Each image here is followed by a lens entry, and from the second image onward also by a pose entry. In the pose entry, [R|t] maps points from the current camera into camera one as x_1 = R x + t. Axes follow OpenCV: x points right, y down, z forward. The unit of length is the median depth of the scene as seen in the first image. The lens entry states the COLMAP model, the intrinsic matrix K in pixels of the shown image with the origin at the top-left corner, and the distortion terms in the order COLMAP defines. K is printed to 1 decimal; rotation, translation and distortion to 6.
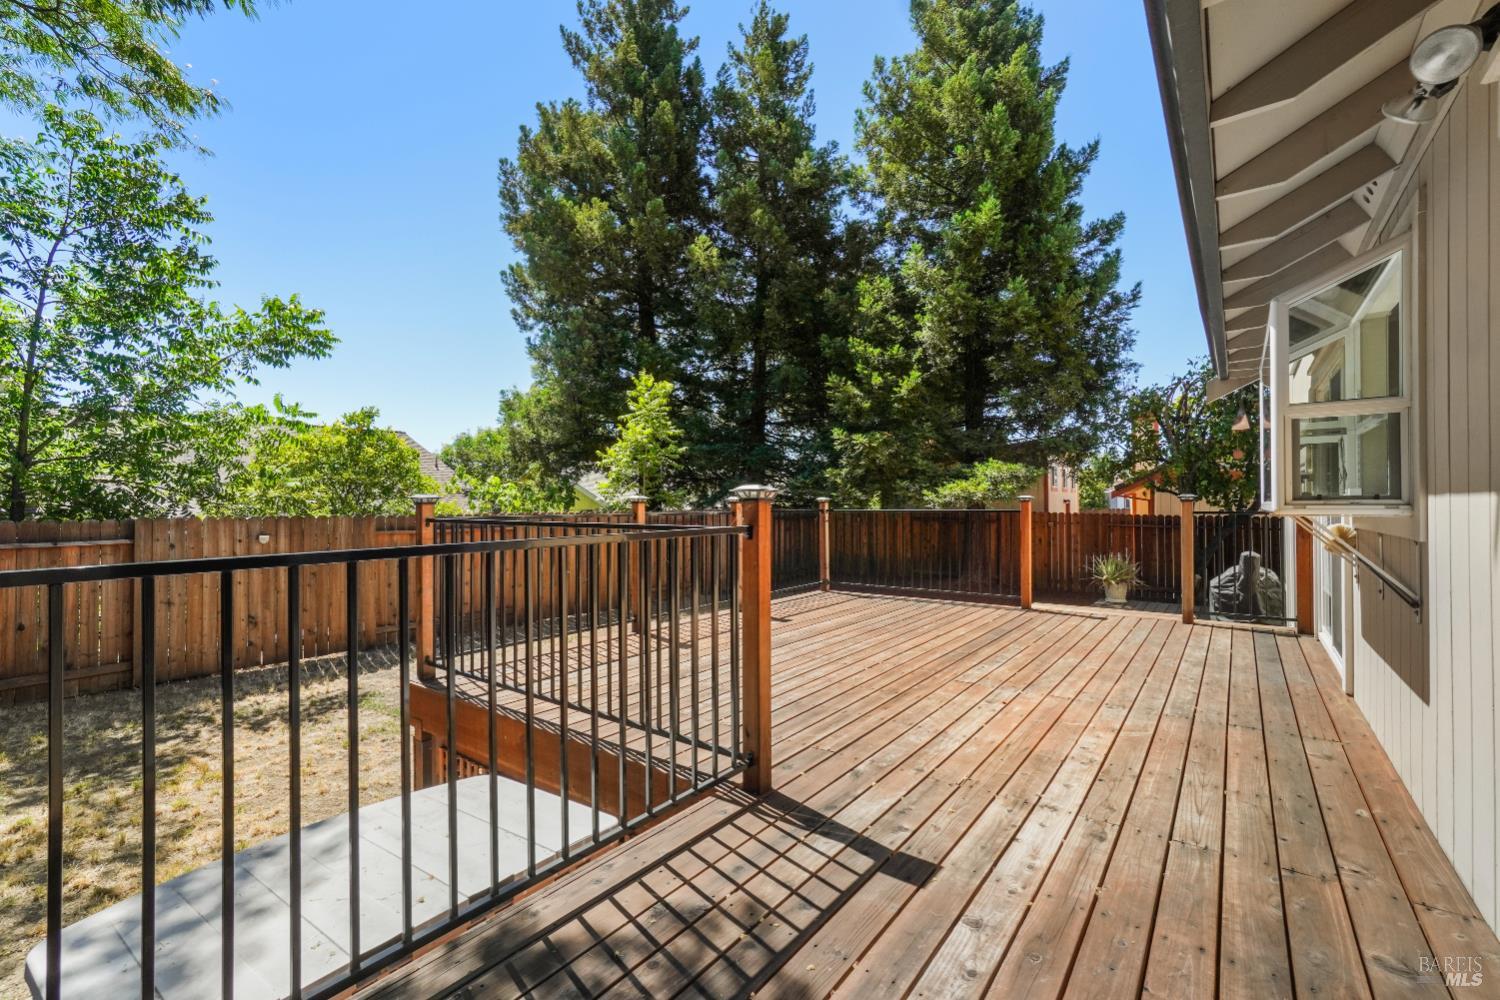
lens RADIAL K [[671.3, 0, 753.3], [0, 671.3, 506.3], [0, 0, 1]] dist [-0.000997, -0.000042]
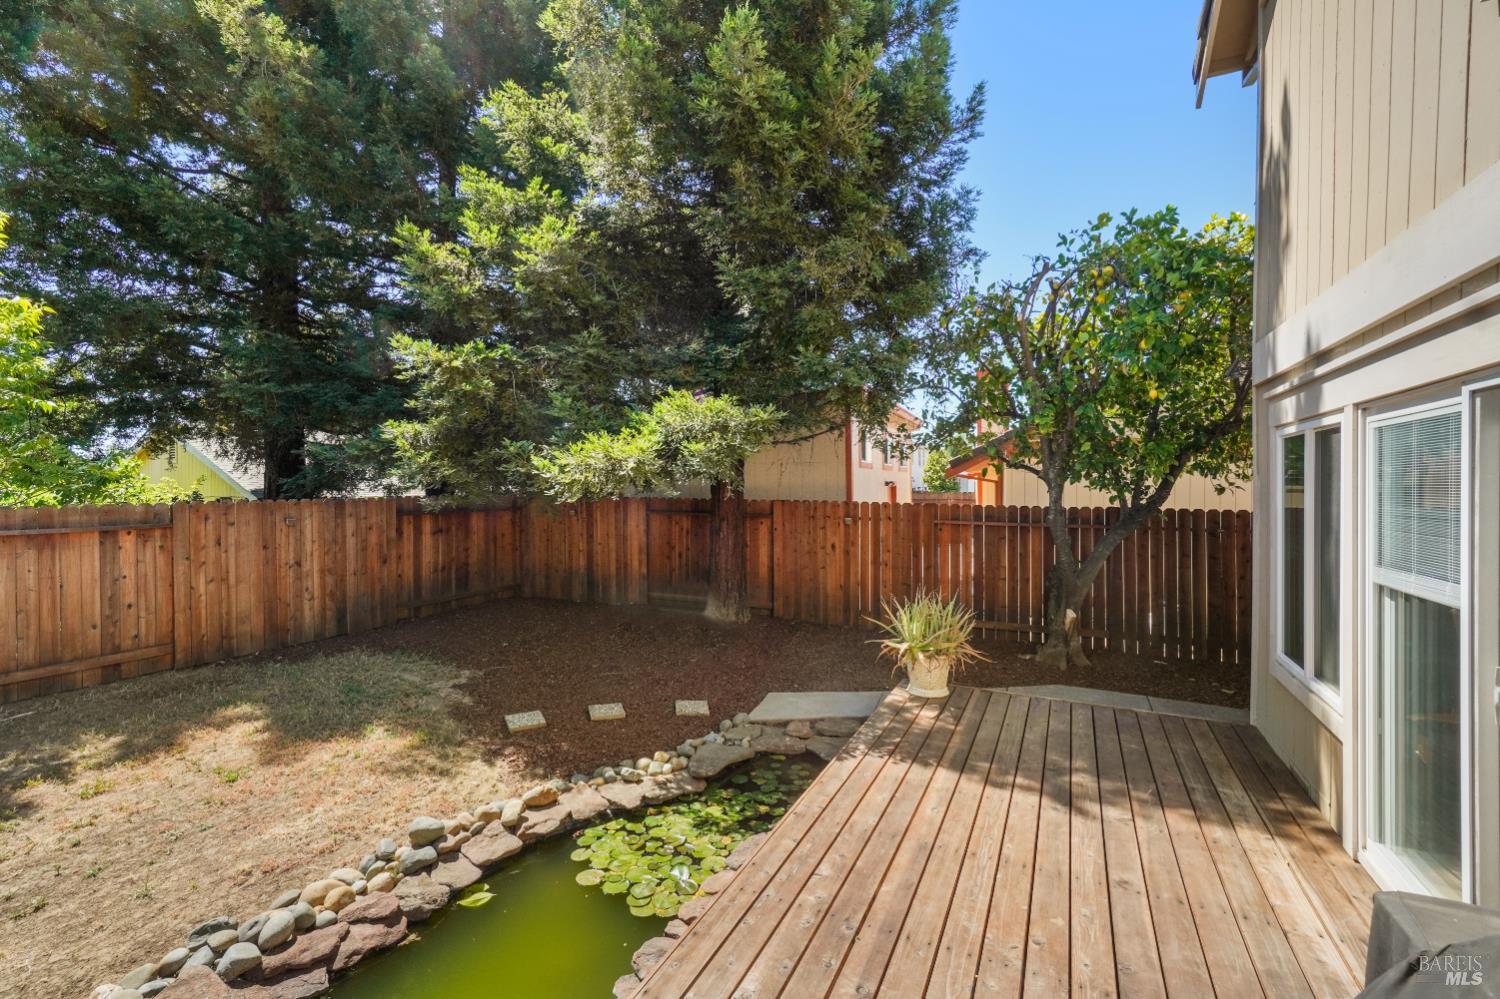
lens RADIAL K [[658.1, 0, 750.0], [0, 658.1, 499.5], [0, 0, 1]] dist [0.000687, 0.000088]
pose [[0.985032, -0.001194, 0.172368, 0.287155], [-0.000745, 0.999937, 0.011183, 0.000548], [-0.172371, -0.011144, 0.984969, 0.482826]]
